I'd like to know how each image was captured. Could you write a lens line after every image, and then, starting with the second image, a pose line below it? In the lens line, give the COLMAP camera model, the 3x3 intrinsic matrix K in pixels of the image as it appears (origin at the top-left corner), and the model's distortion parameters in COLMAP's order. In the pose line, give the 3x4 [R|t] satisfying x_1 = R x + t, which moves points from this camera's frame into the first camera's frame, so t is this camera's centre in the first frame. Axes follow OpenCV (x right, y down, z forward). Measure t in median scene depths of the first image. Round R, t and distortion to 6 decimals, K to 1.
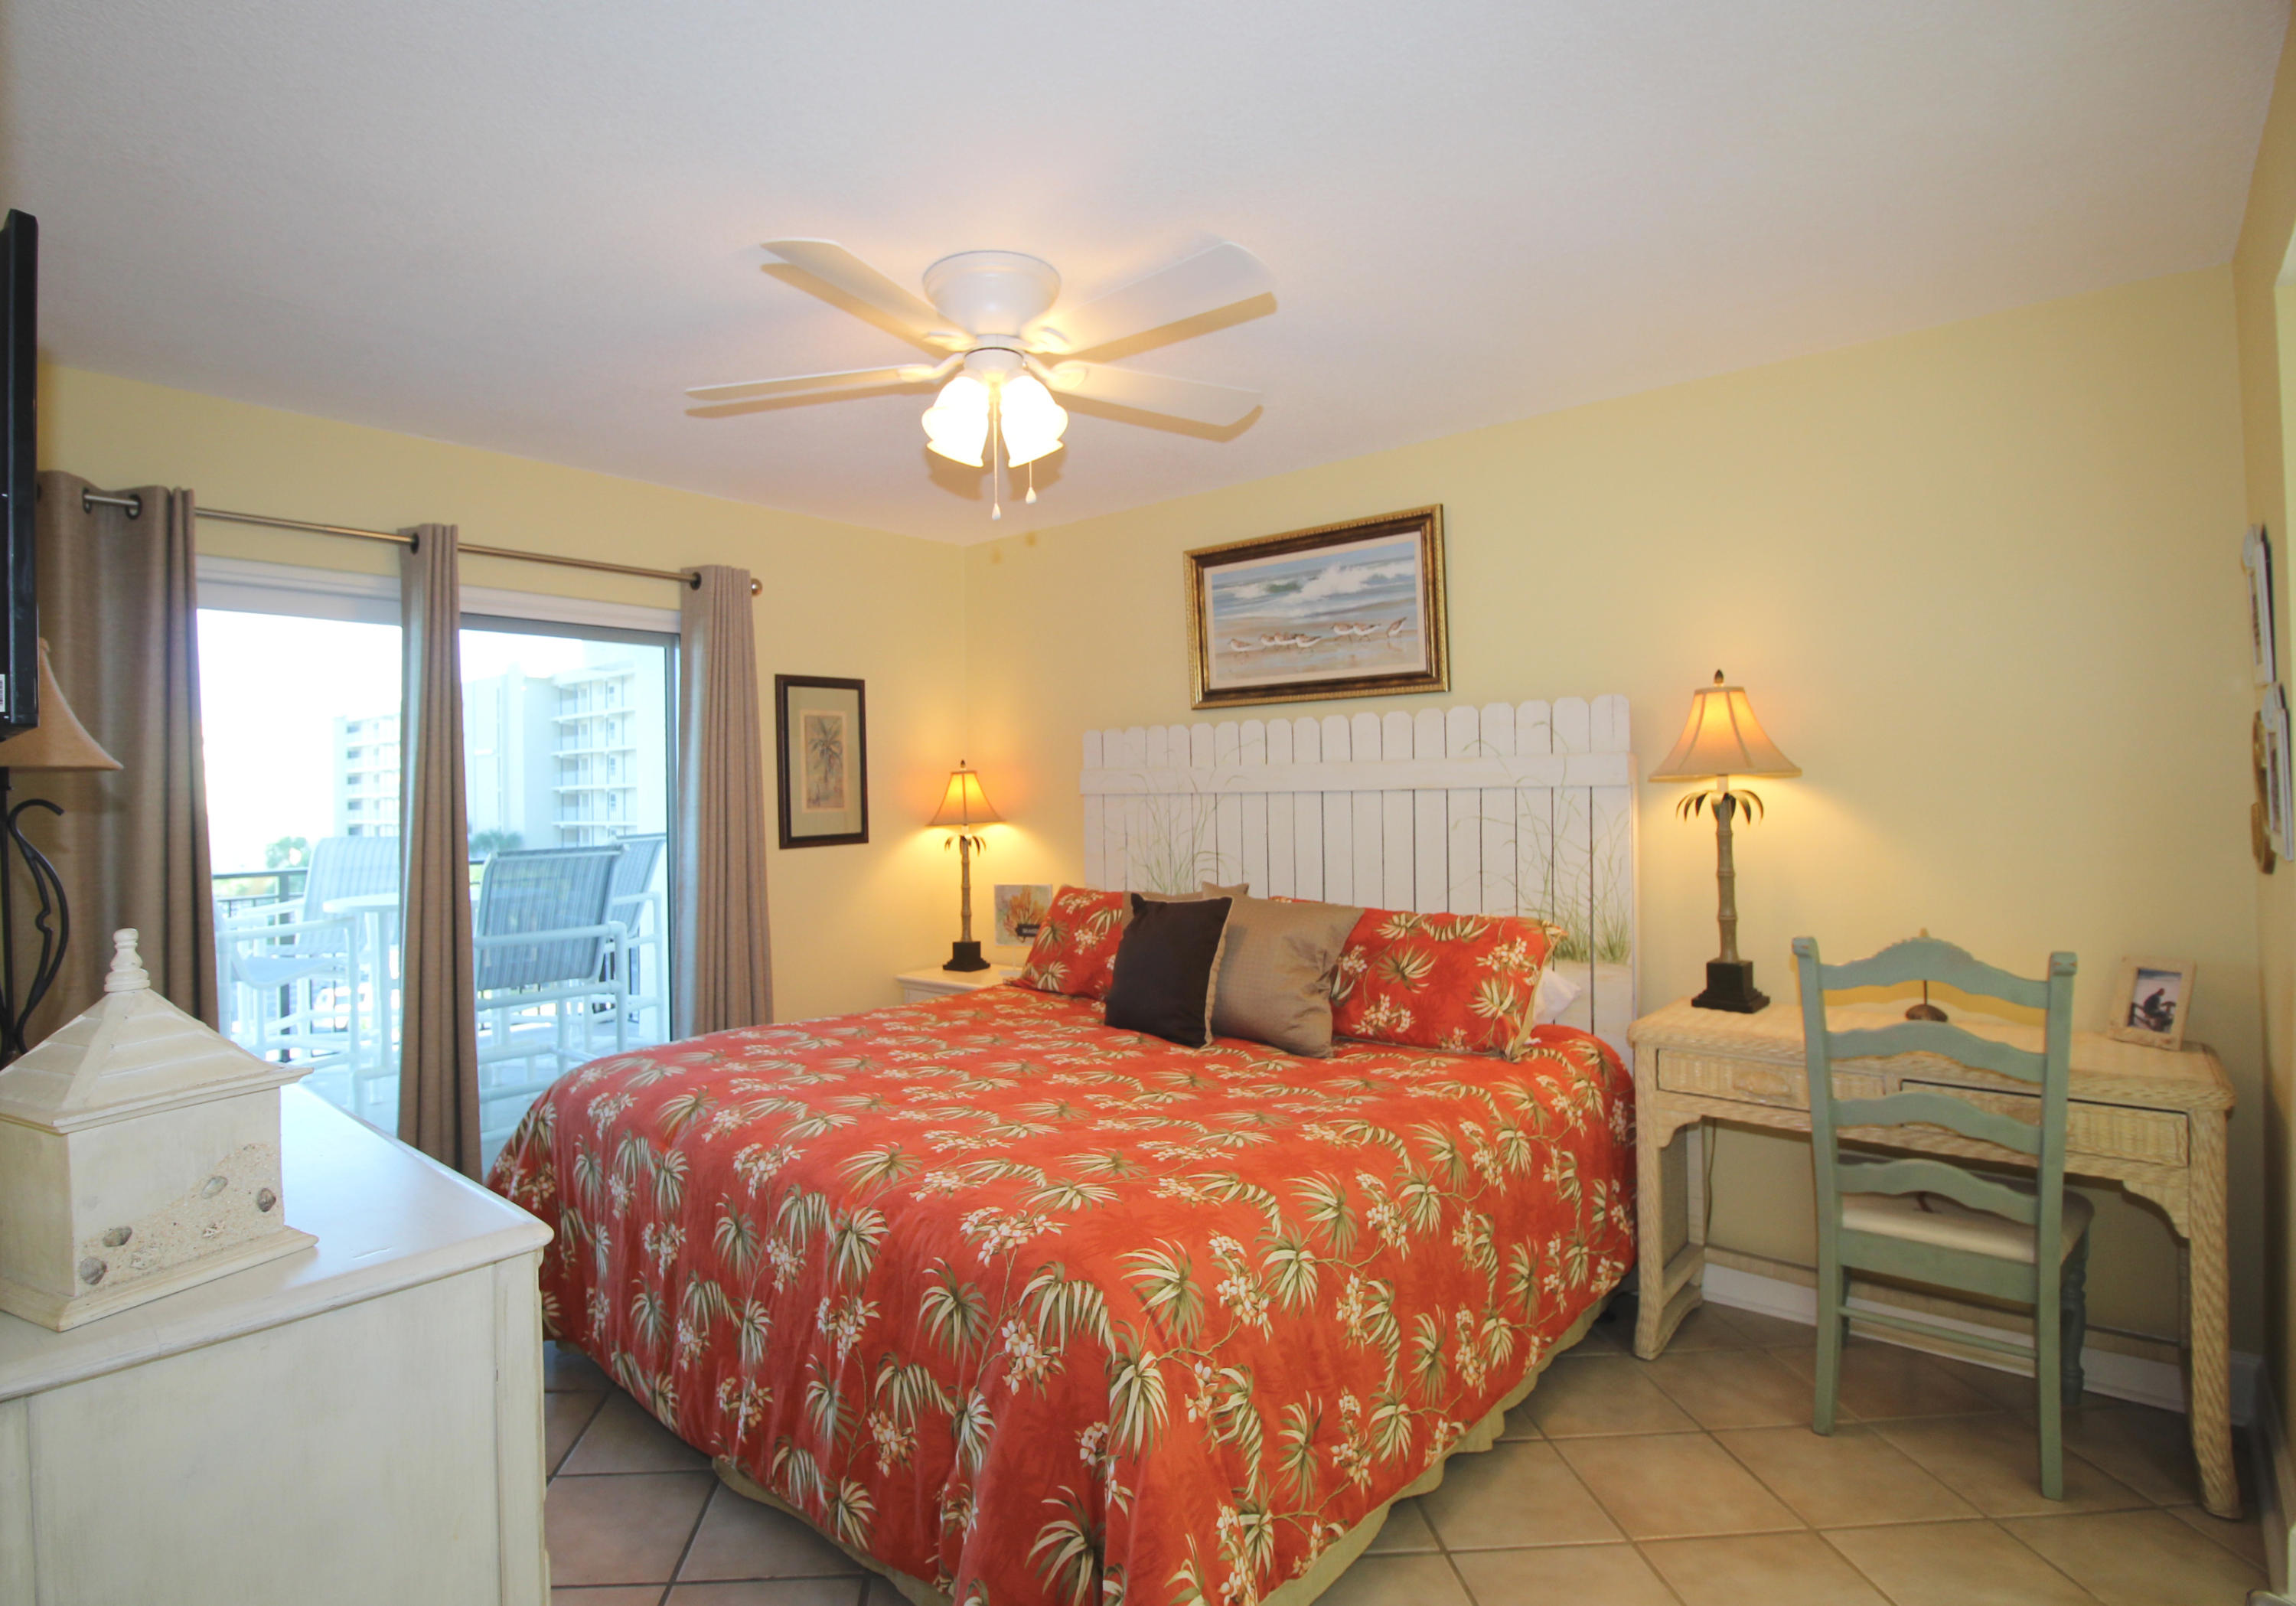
lens RADIAL K [[1155.7, 0, 1077.6], [0, 1155.7, 773.6], [0, 0, 1]] dist [-0.003368, -0.001229]
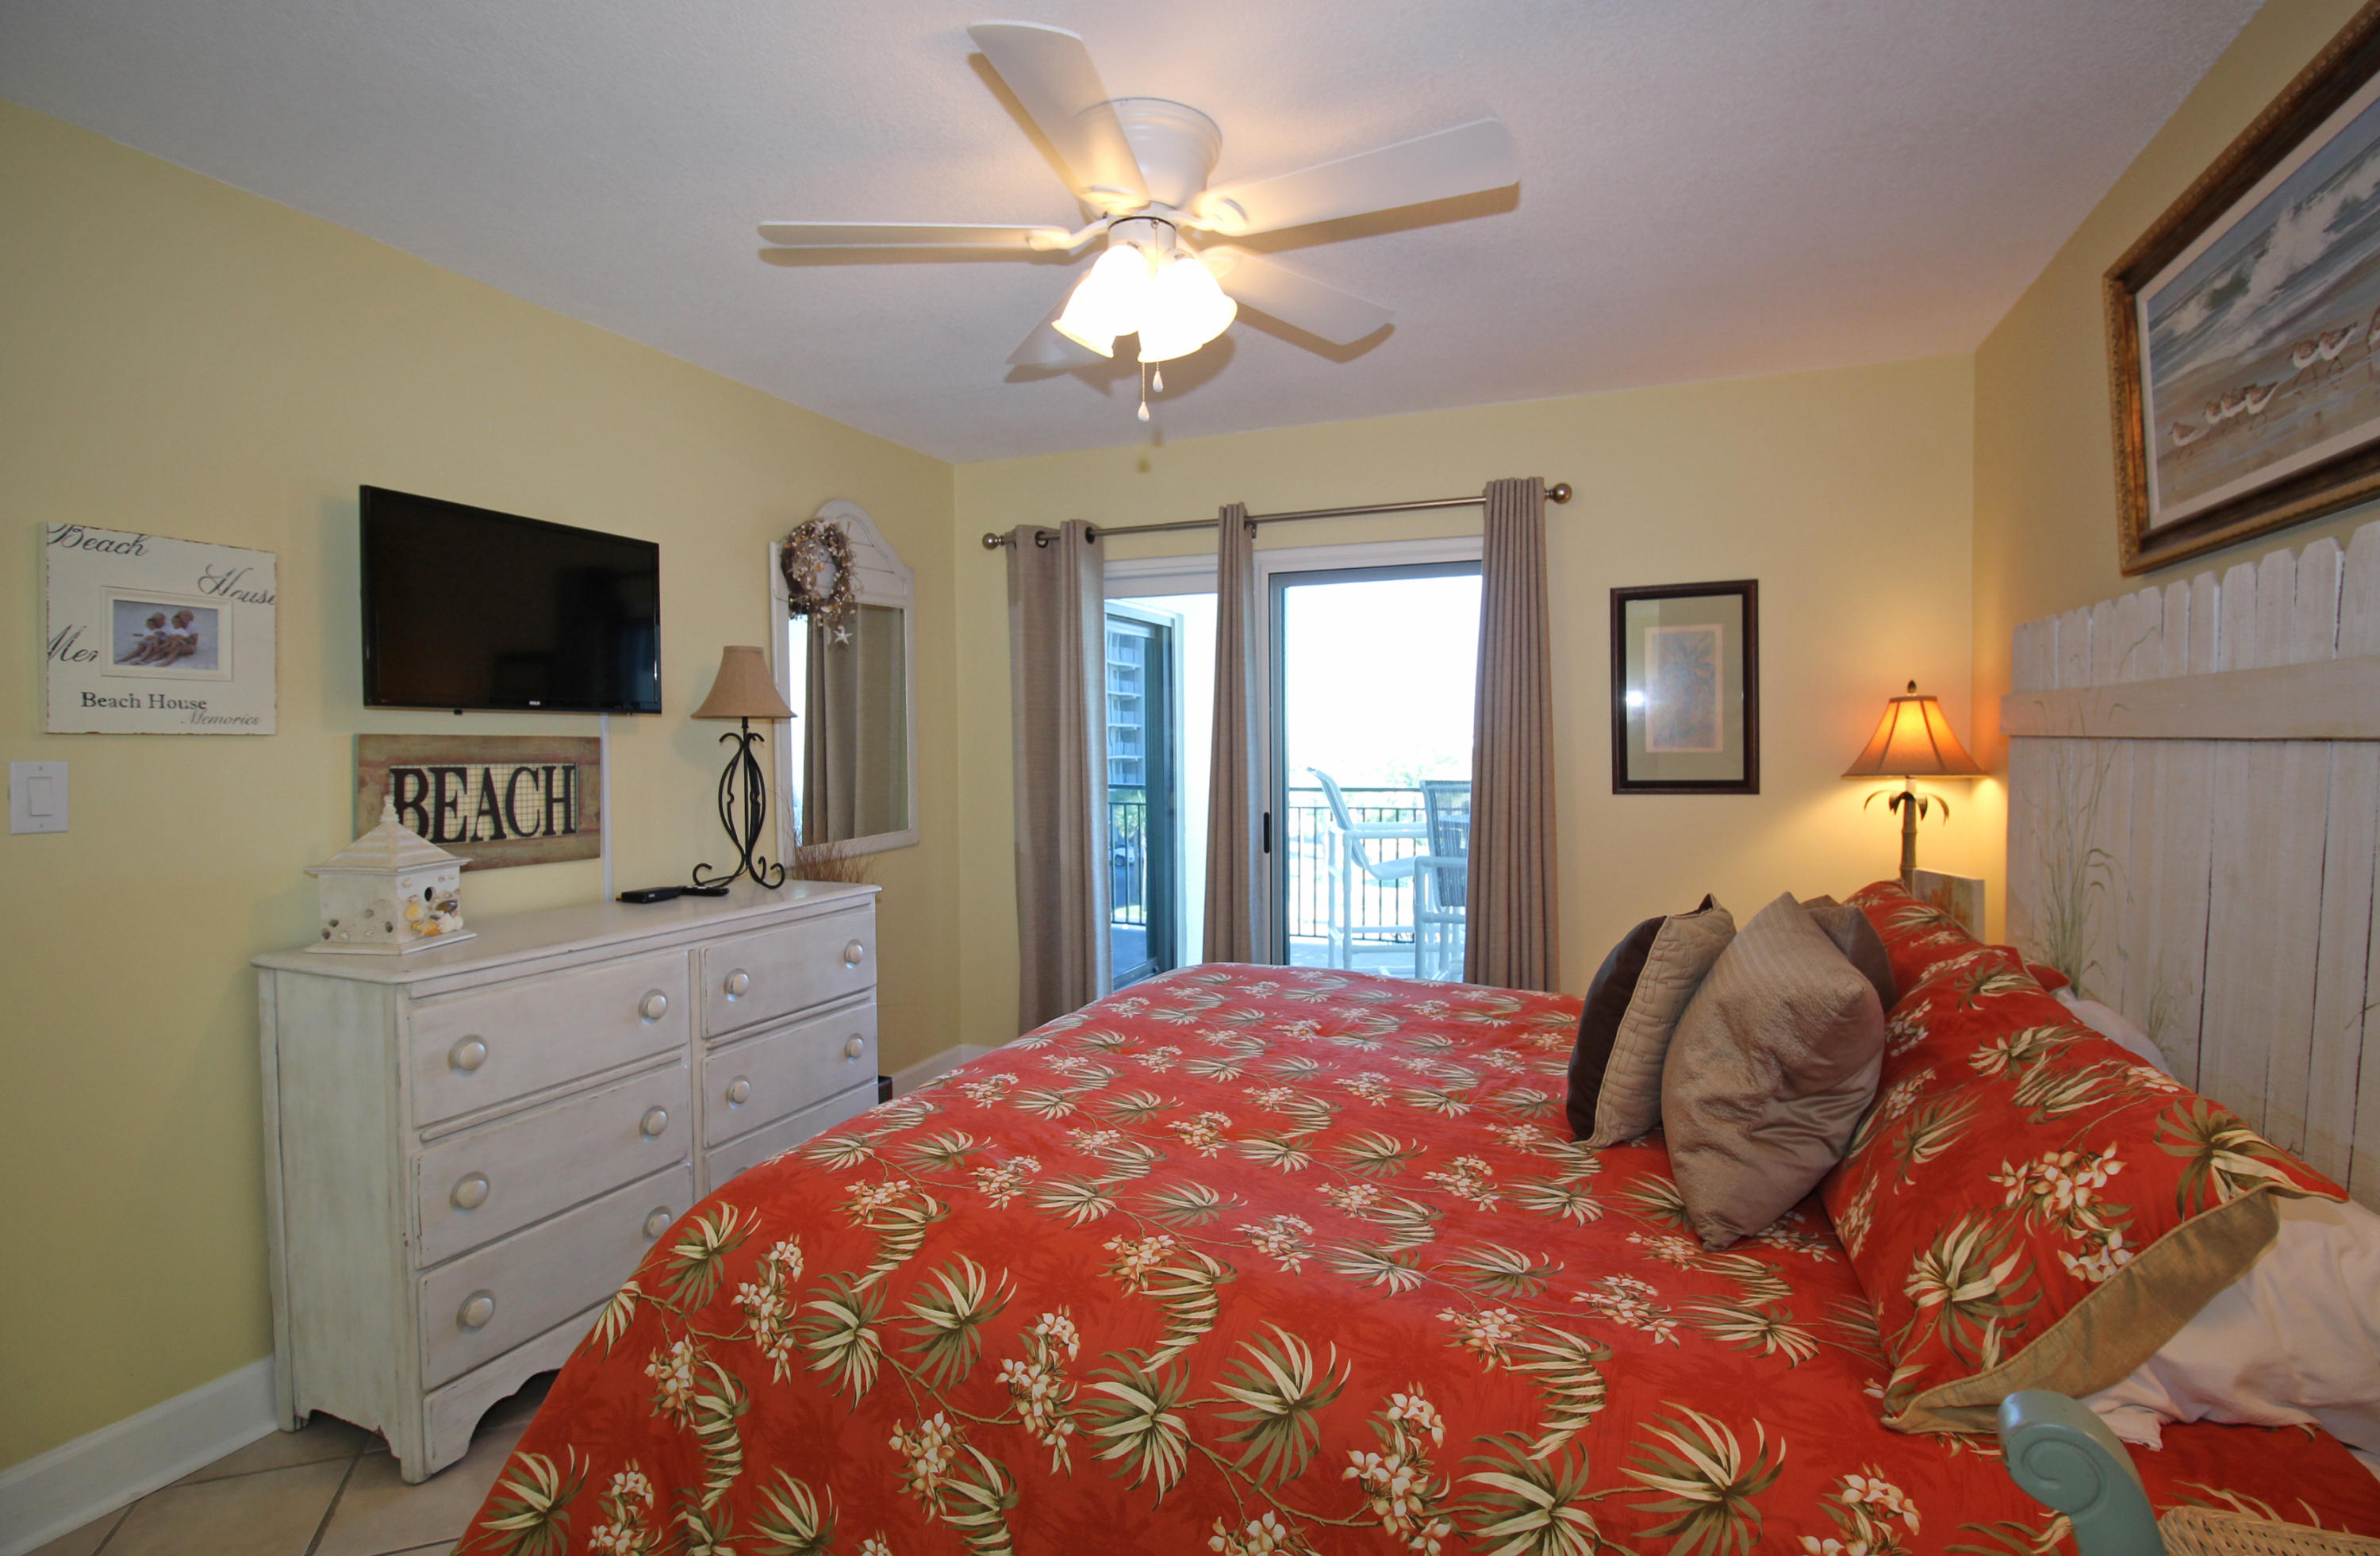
lens RADIAL K [[1128.8, 0, 1184.4], [0, 1128.8, 775.7], [0, 0, 1]] dist [-0.005839, -0.010674]
pose [[0.332318, 0.048770, -0.941906, 0.485267], [0.016102, 0.998223, 0.057367, -0.001445], [0.943030, -0.034230, 0.330942, 0.481334]]
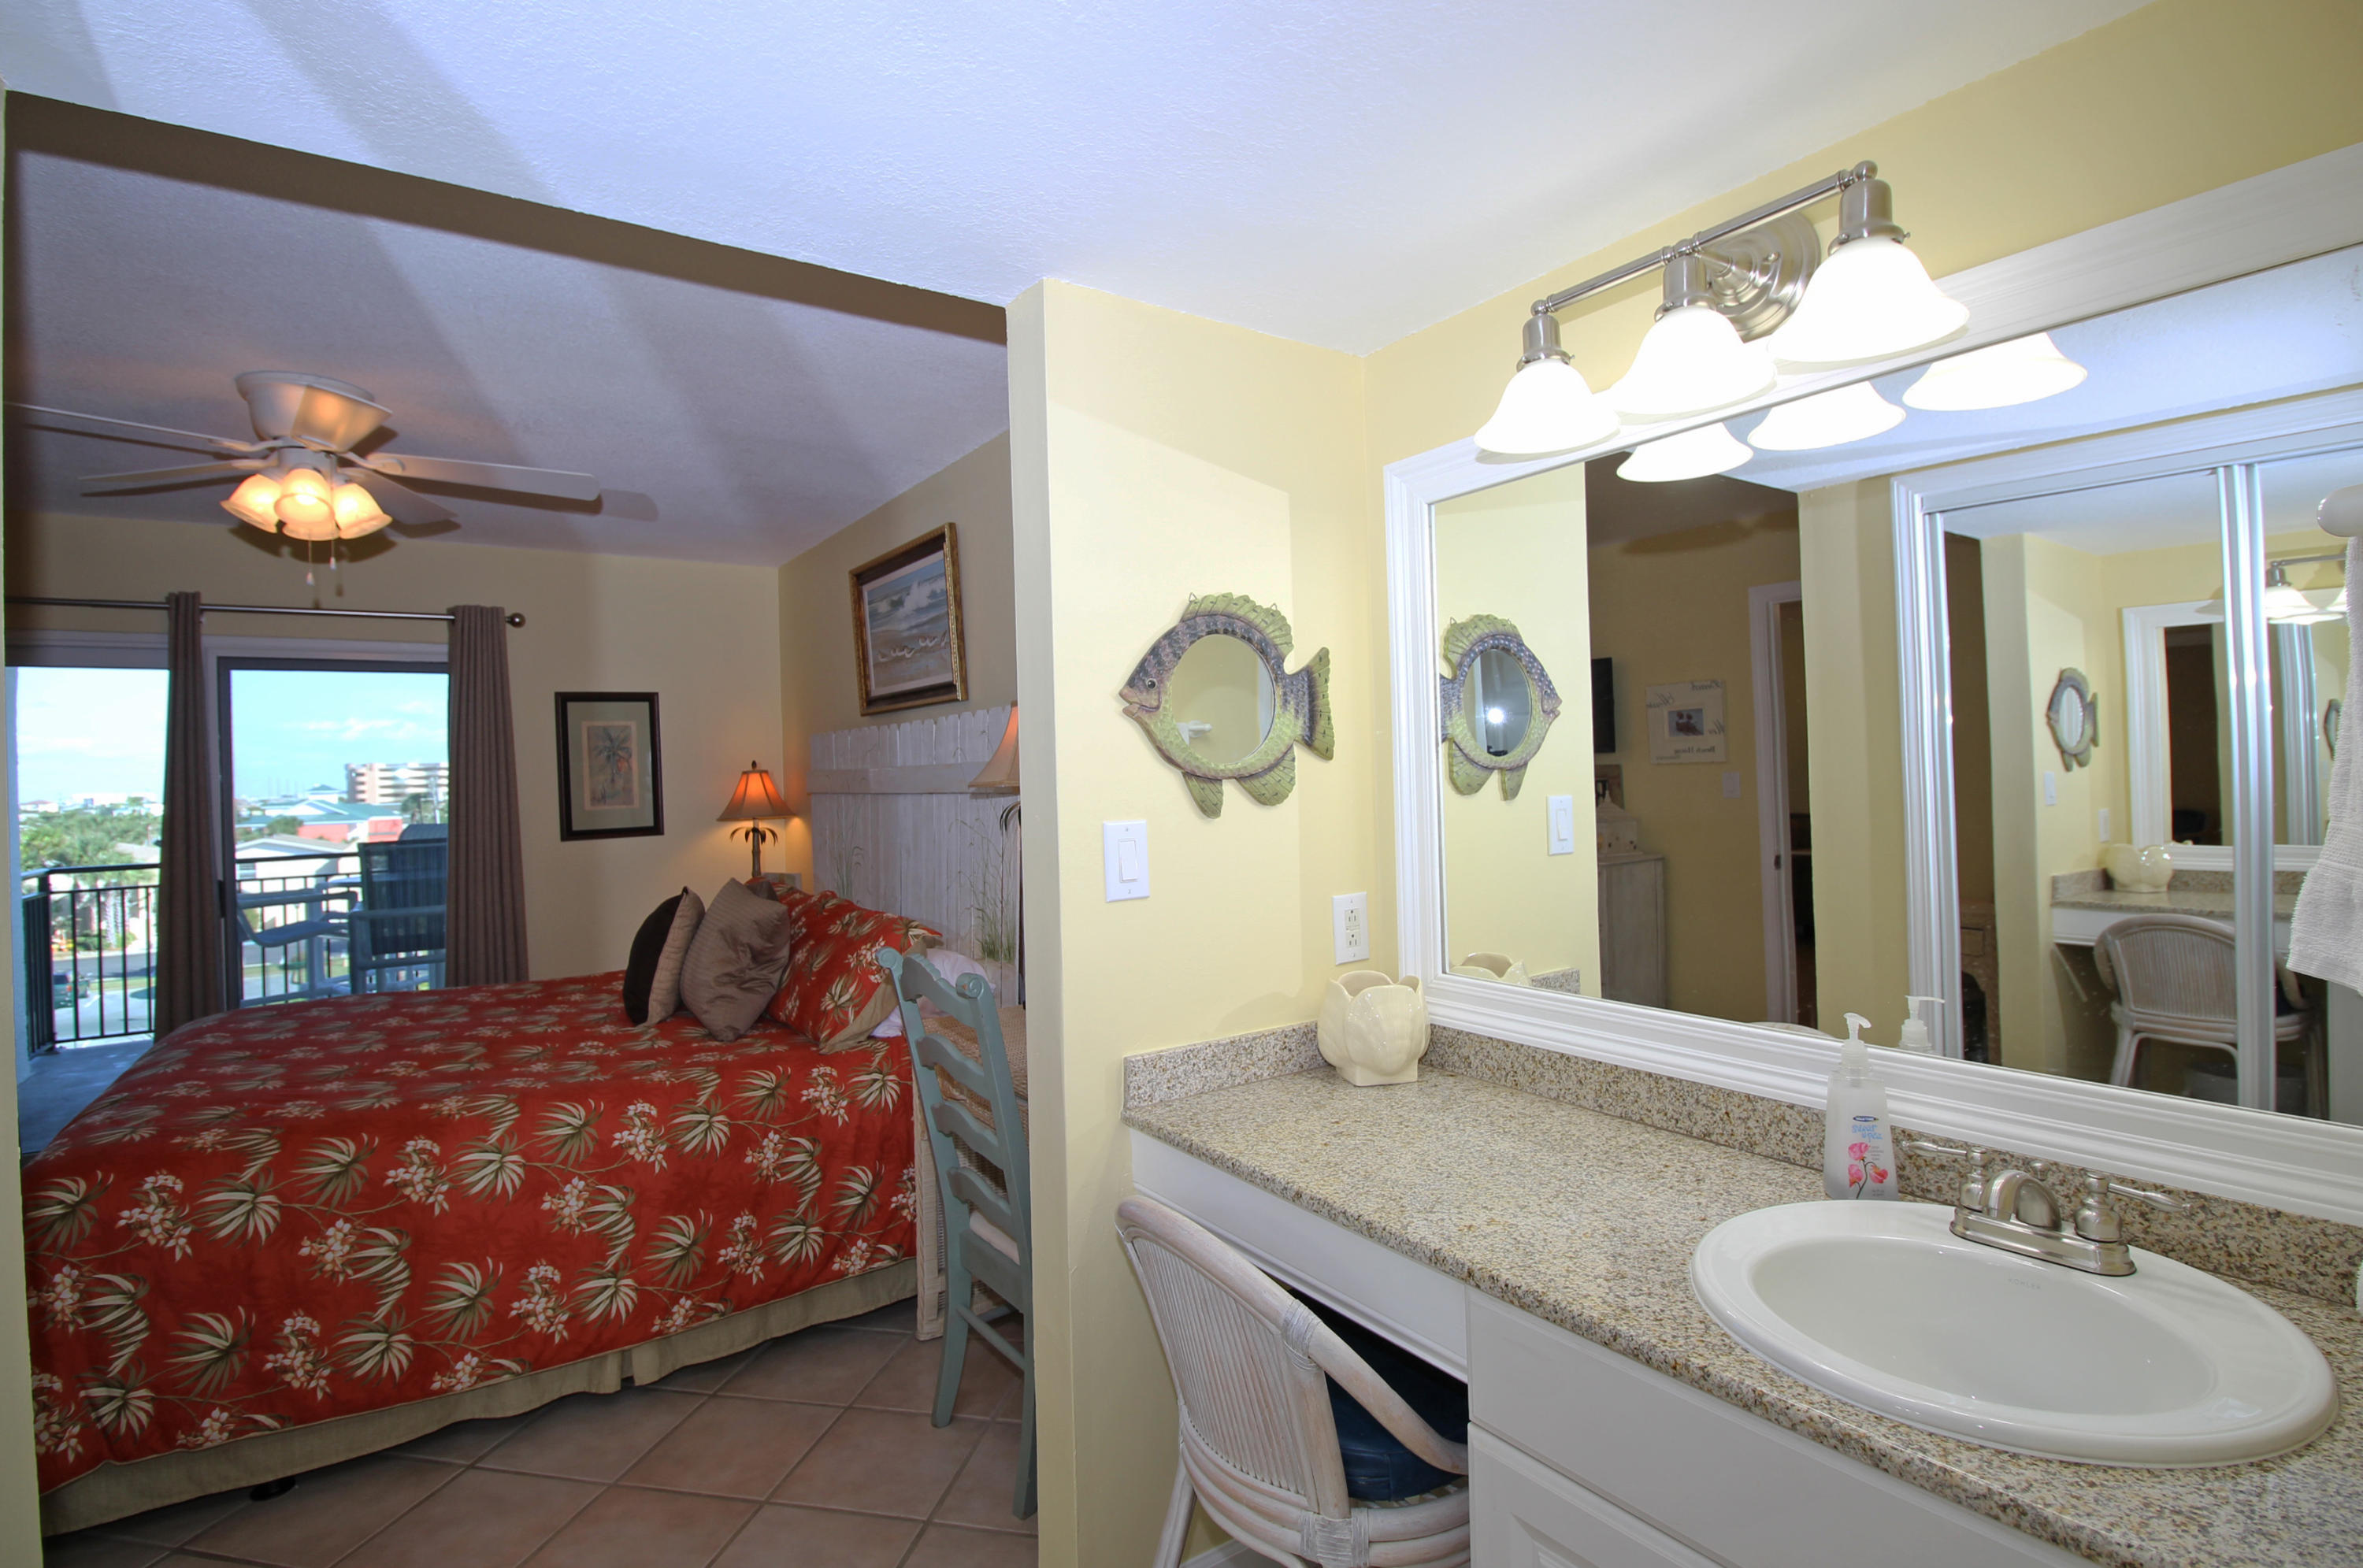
lens RADIAL K [[1119.5, 0, 1173.4], [0, 1119.5, 767.6], [0, 0, 1]] dist [-0.004824, -0.010456]
pose [[0.971526, -0.009244, -0.236753, 0.704822], [0.013586, 0.999768, 0.016713, -0.022619], [0.236543, -0.019454, 0.971426, 0.050175]]
